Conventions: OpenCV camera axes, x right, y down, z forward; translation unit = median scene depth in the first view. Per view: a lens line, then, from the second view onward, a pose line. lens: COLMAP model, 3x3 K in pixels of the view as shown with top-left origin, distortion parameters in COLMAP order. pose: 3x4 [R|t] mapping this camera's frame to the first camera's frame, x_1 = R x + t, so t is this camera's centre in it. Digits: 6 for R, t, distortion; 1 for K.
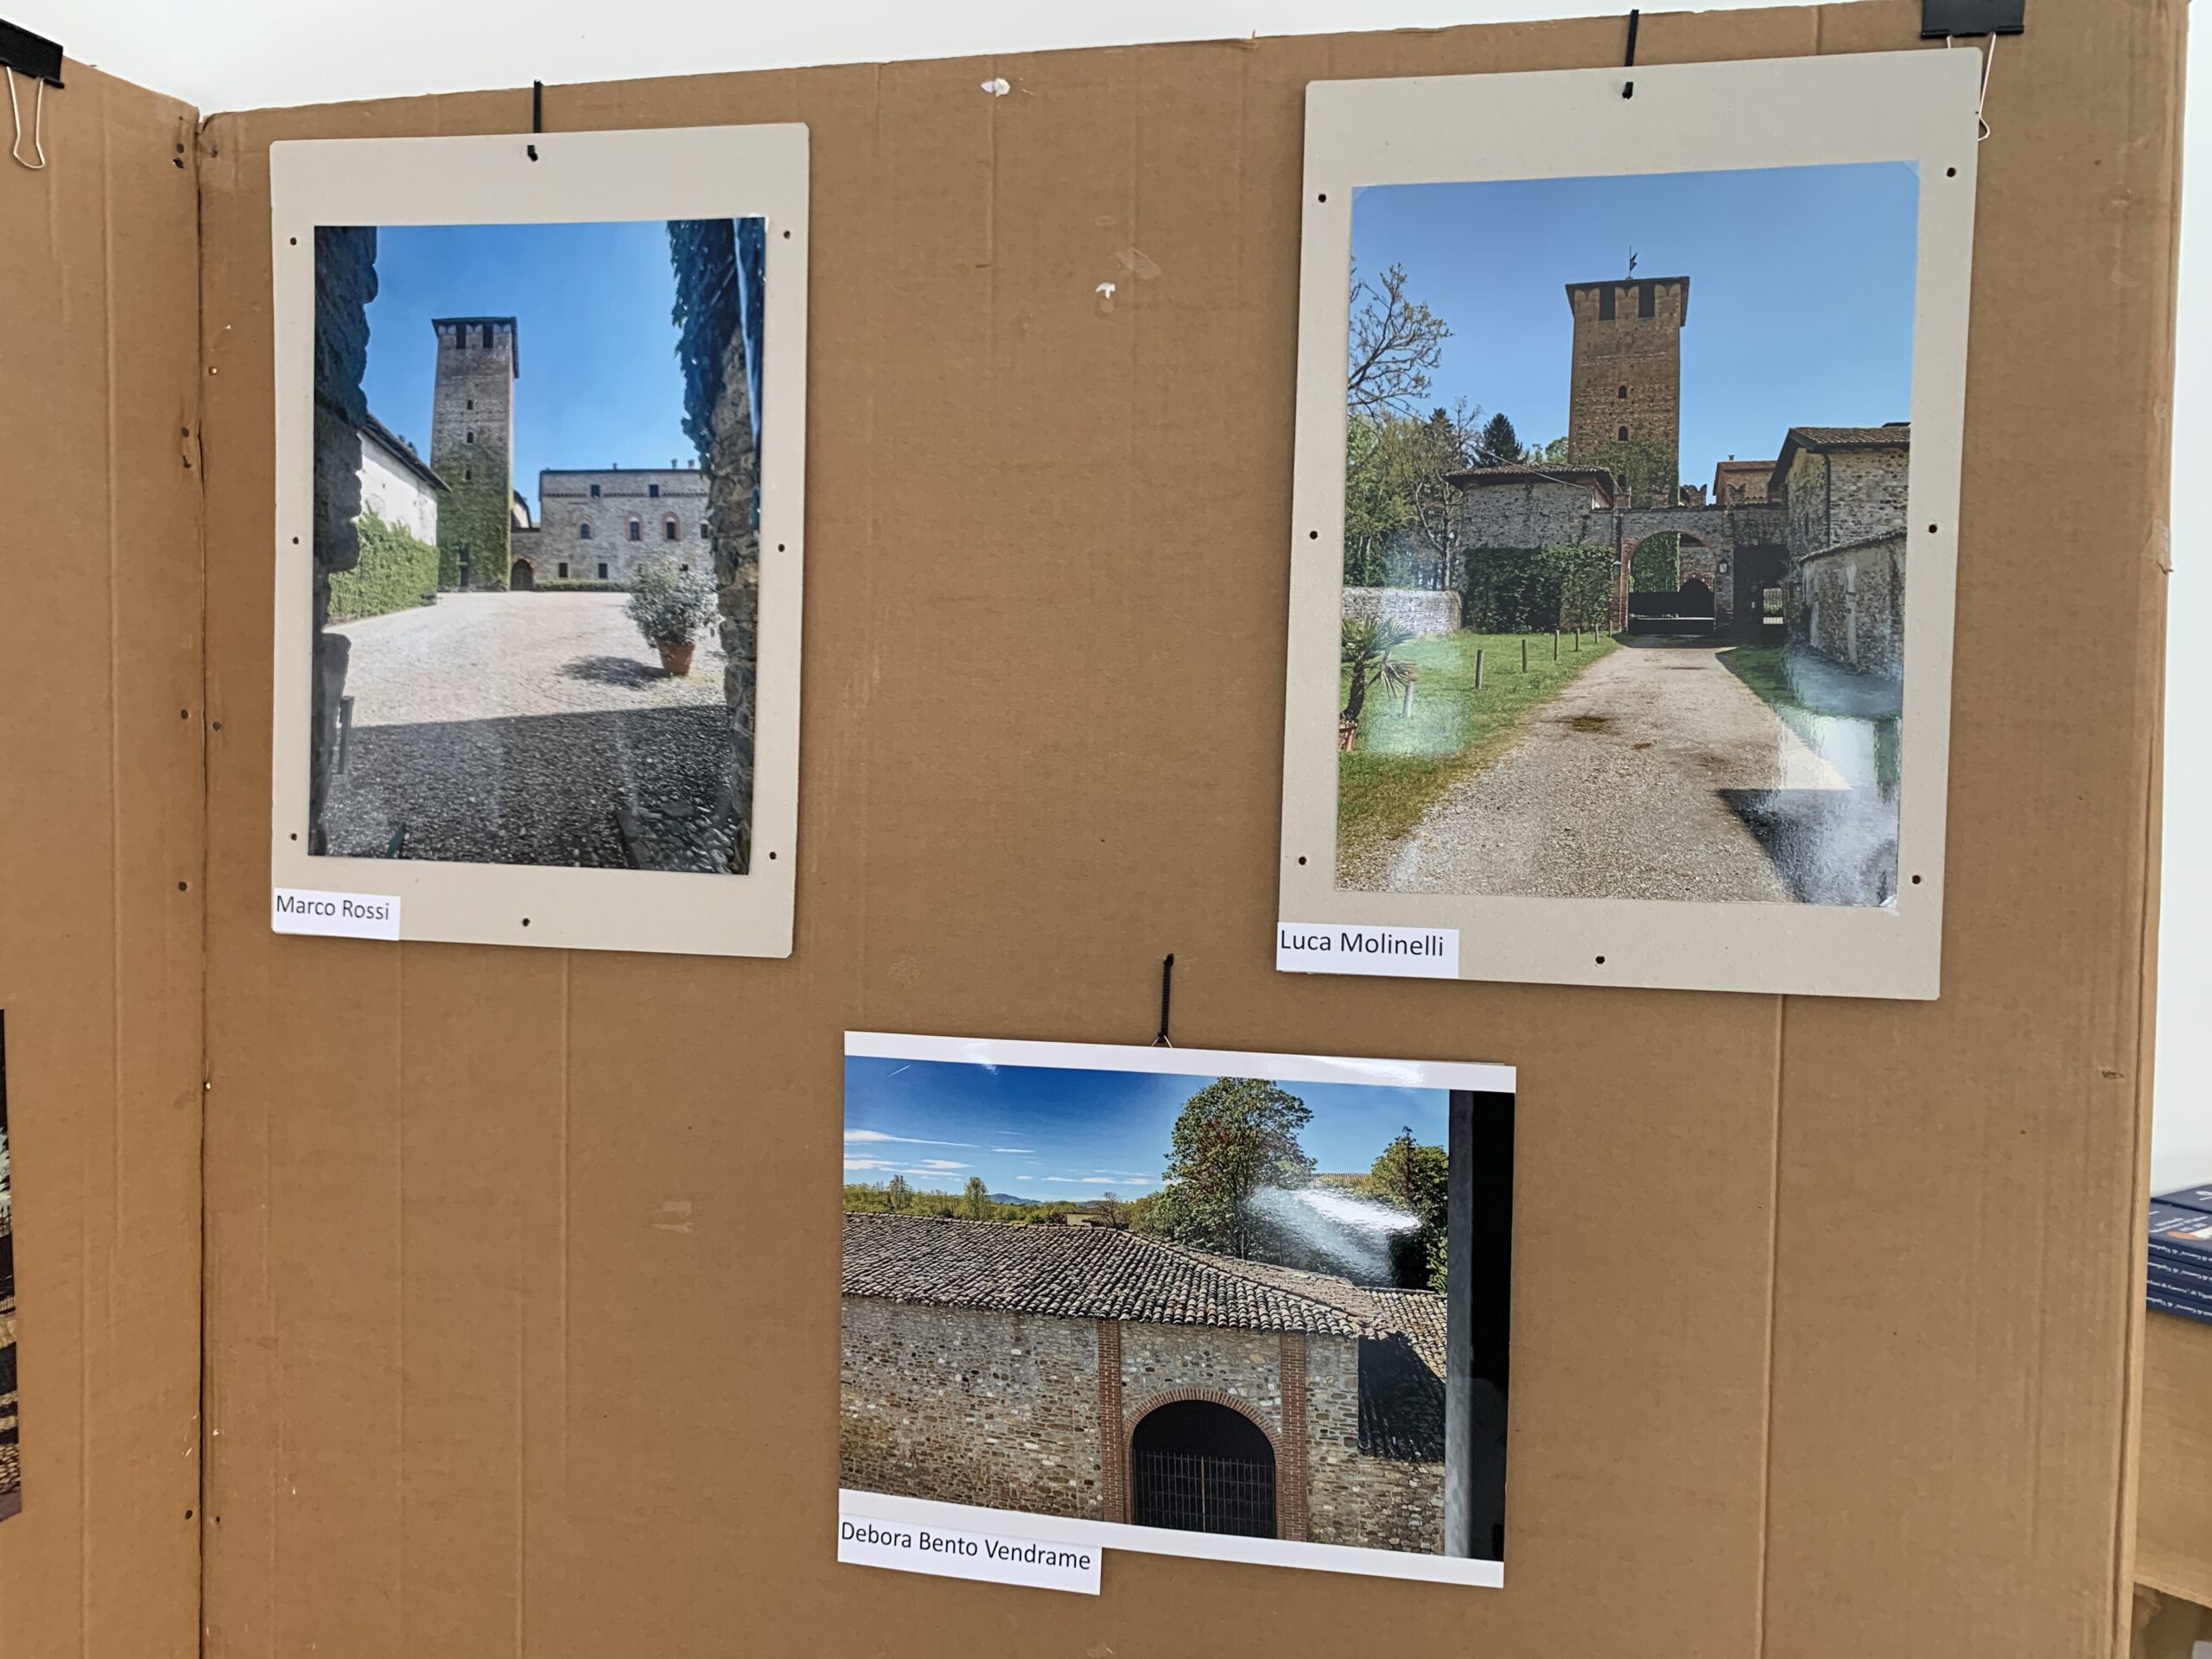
lens RADIAL K [[1685.3, 0, 1154.1], [0, 1685.3, 837.0], [0, 0, 1]] dist [0.055878, -0.070928]
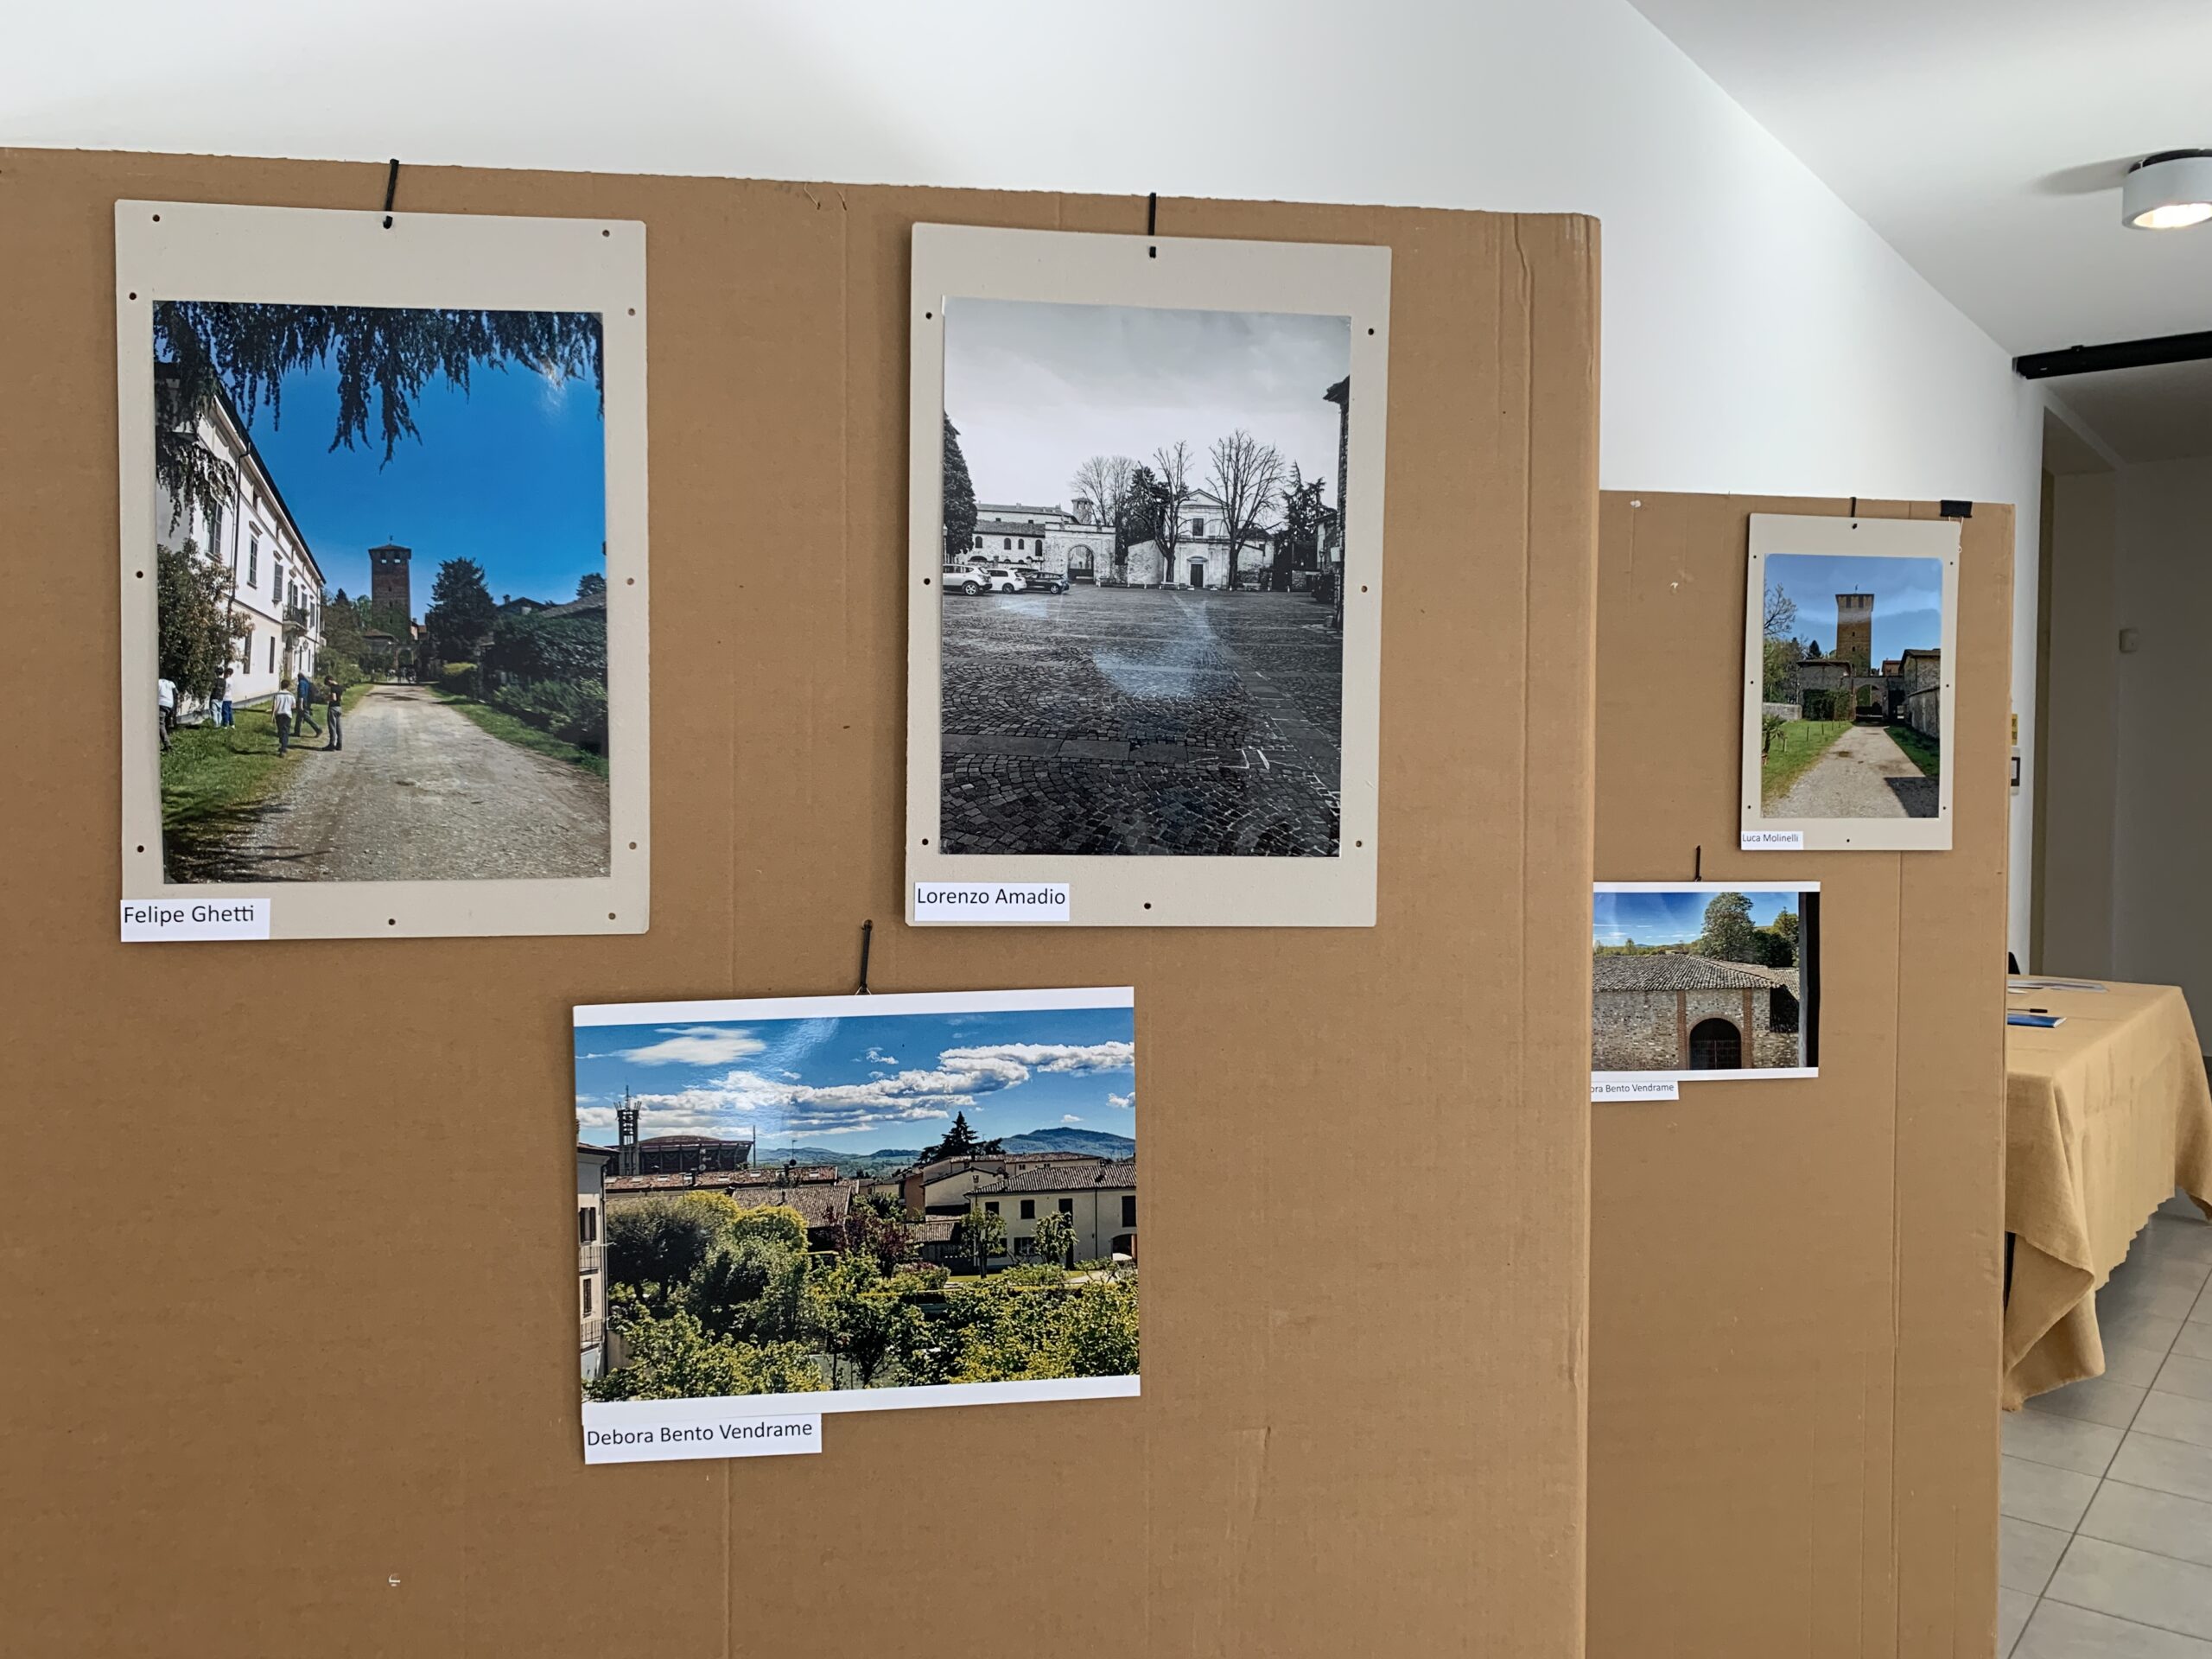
lens RADIAL K [[1685.3, 0, 1103.6], [0, 1685.3, 821.2], [0, 0, 1]] dist [0.055878, -0.070928]
pose [[0.929255, -0.023979, 0.368661, -1.822411], [0.024997, 0.999686, 0.002016, 0.005461], [-0.368593, 0.007342, 0.929562, -1.080098]]
